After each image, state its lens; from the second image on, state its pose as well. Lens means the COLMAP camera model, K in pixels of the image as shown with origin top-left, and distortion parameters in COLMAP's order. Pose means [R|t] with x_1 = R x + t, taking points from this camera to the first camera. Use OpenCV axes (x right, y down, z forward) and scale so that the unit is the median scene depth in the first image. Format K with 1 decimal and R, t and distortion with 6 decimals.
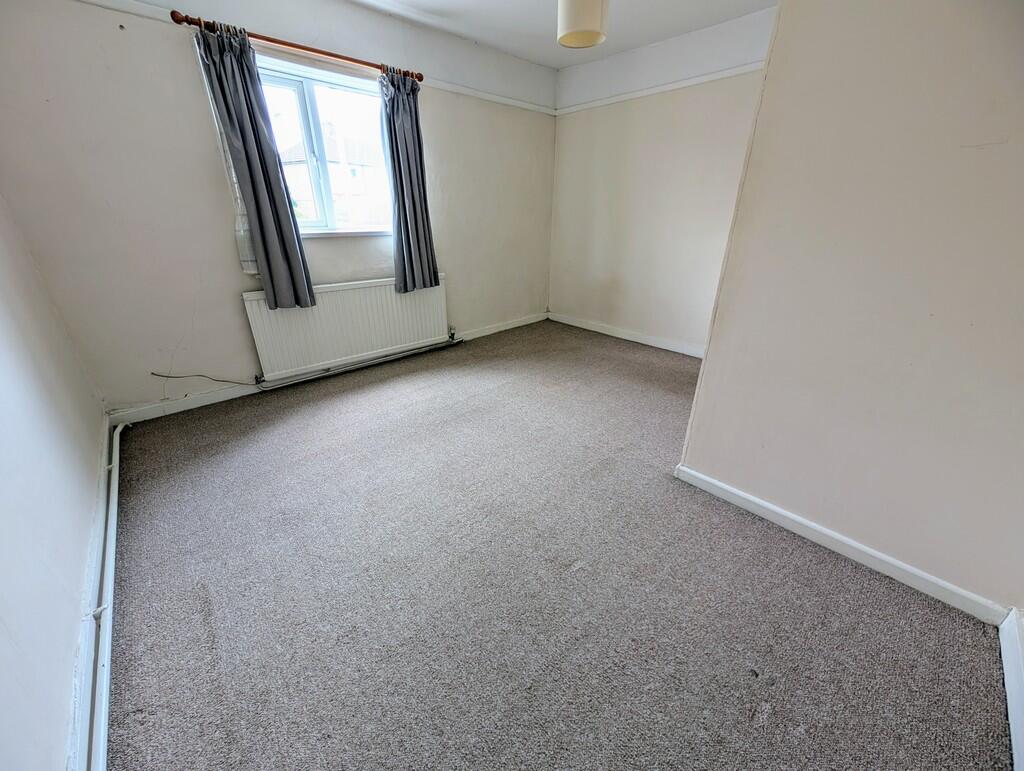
lens RADIAL K [[387.8, 0, 514.1], [0, 387.8, 381.6], [0, 0, 1]] dist [-0.000475, 0.000516]
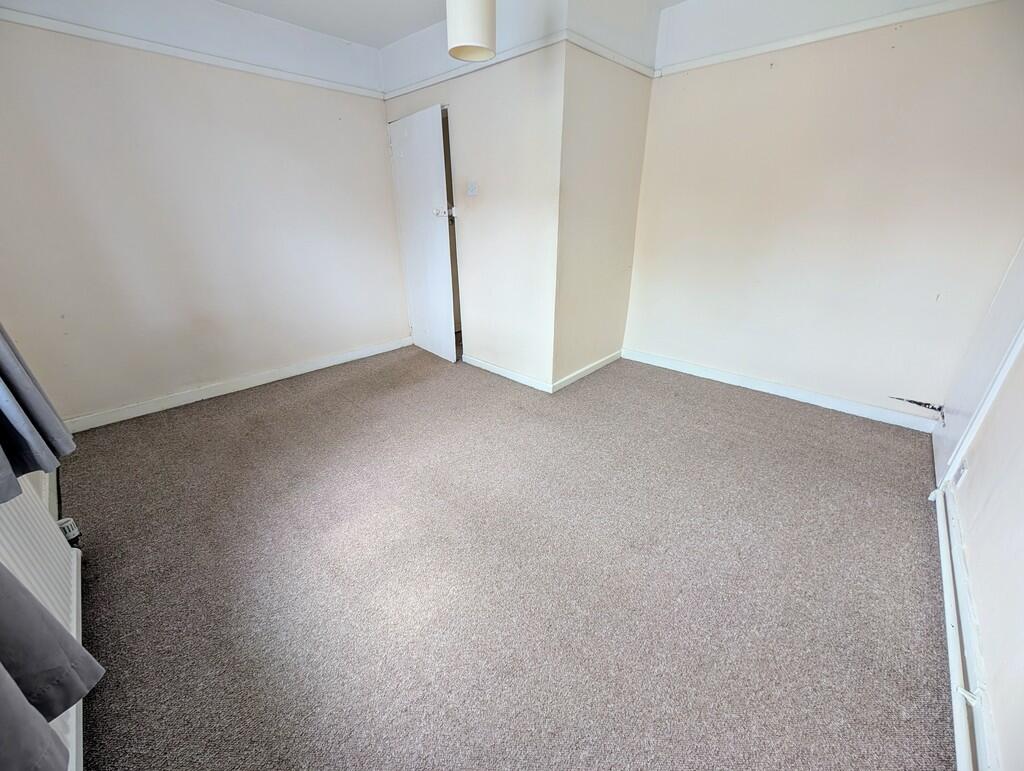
lens RADIAL K [[387.8, 0, 514.1], [0, 387.8, 381.6], [0, 0, 1]] dist [-0.000475, 0.000516]
pose [[-0.072299, -0.395445, 0.915640, -0.584338], [0.402149, 0.828551, 0.389588, -0.275127], [-0.912715, 0.396391, 0.099125, 0.601813]]
